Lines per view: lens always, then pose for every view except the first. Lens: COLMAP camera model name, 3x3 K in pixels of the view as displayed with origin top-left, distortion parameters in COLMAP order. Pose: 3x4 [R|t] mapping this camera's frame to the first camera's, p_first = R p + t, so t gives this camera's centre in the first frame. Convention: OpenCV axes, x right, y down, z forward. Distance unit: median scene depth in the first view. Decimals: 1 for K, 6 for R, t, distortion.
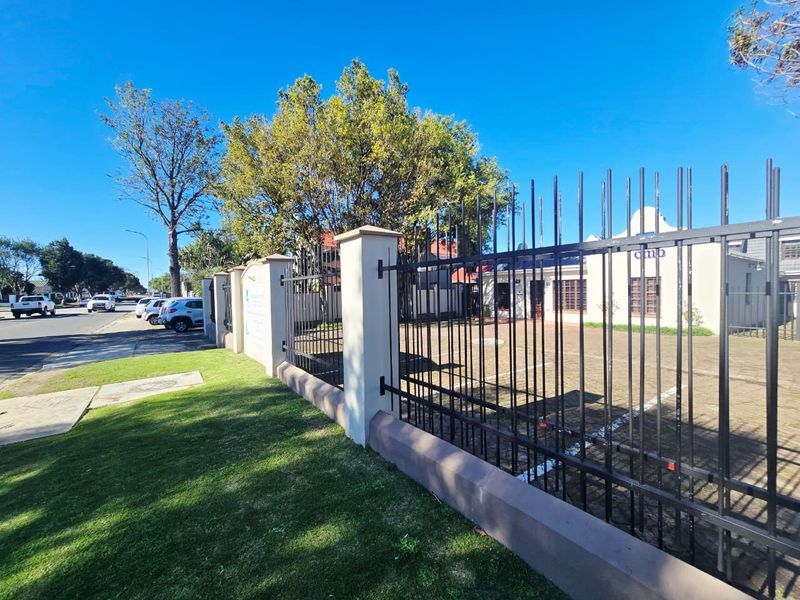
lens RADIAL K [[326.6, 0, 401.1], [0, 326.6, 298.0], [0, 0, 1]] dist [0.000107, 0.000895]
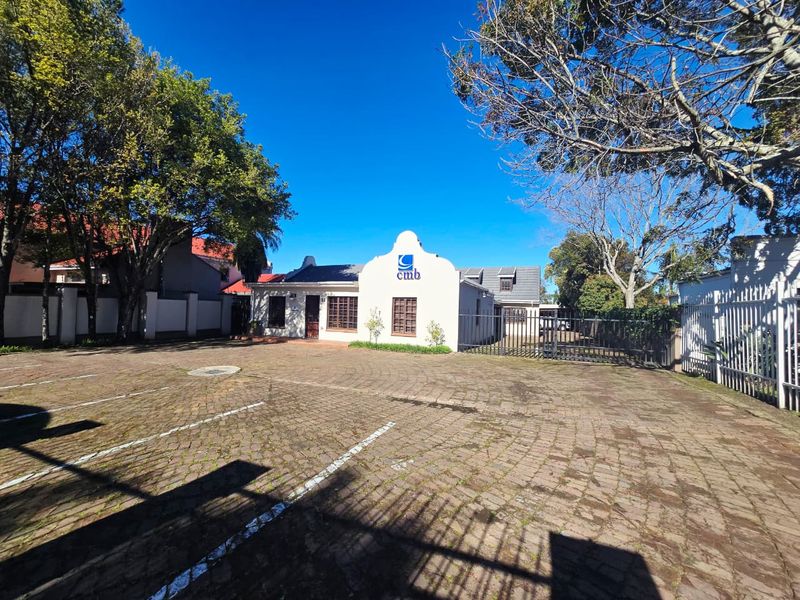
lens RADIAL K [[327.9, 0, 401.7], [0, 327.9, 298.3], [0, 0, 1]] dist [-0.002215, 0.000468]
pose [[0.849566, 0.054794, 0.524629, 0.176876], [-0.028951, 0.997935, -0.057346, -0.000978], [-0.526688, 0.033531, 0.849397, 0.111127]]
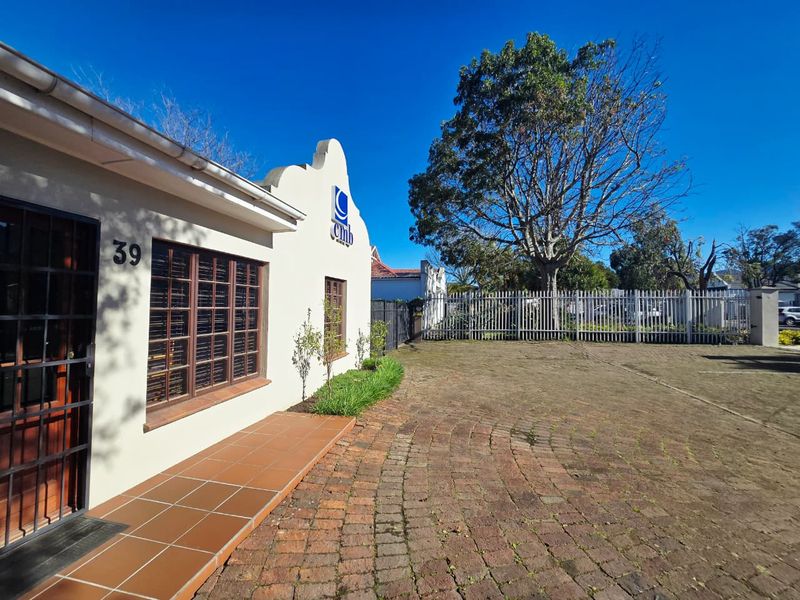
lens RADIAL K [[325.9, 0, 400.0], [0, 325.9, 300.0], [0, 0, 1]] dist [-0.007600, 0.000527]
pose [[-0.670690, 0.028076, 0.741207, 0.293650], [0.014114, 0.999586, -0.025091, -0.017423], [-0.741604, -0.006367, -0.670808, 1.169836]]
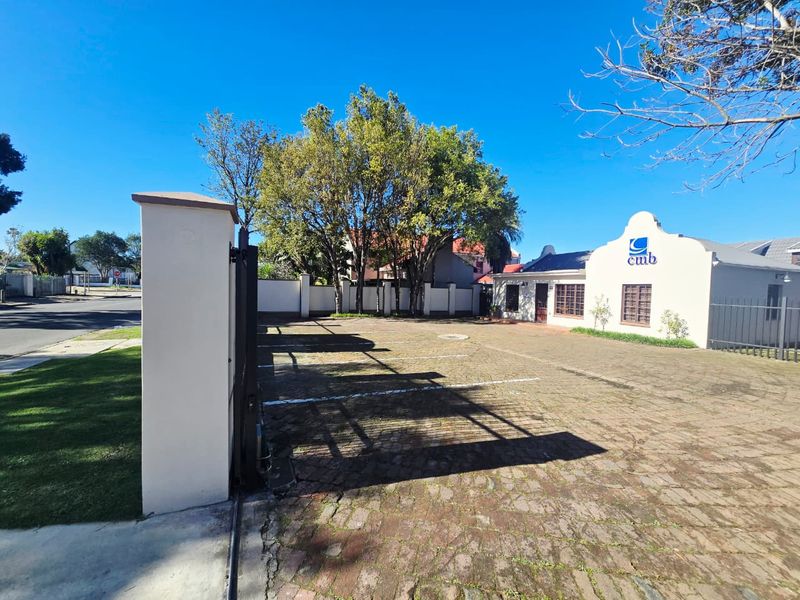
lens RADIAL K [[327.9, 0, 401.7], [0, 327.9, 298.3], [0, 0, 1]] dist [-0.002215, 0.000468]
pose [[0.975287, 0.048710, -0.215504, 0.257615], [-0.046832, 0.998807, 0.013816, -0.003140], [0.215920, -0.003382, 0.976405, -0.090965]]
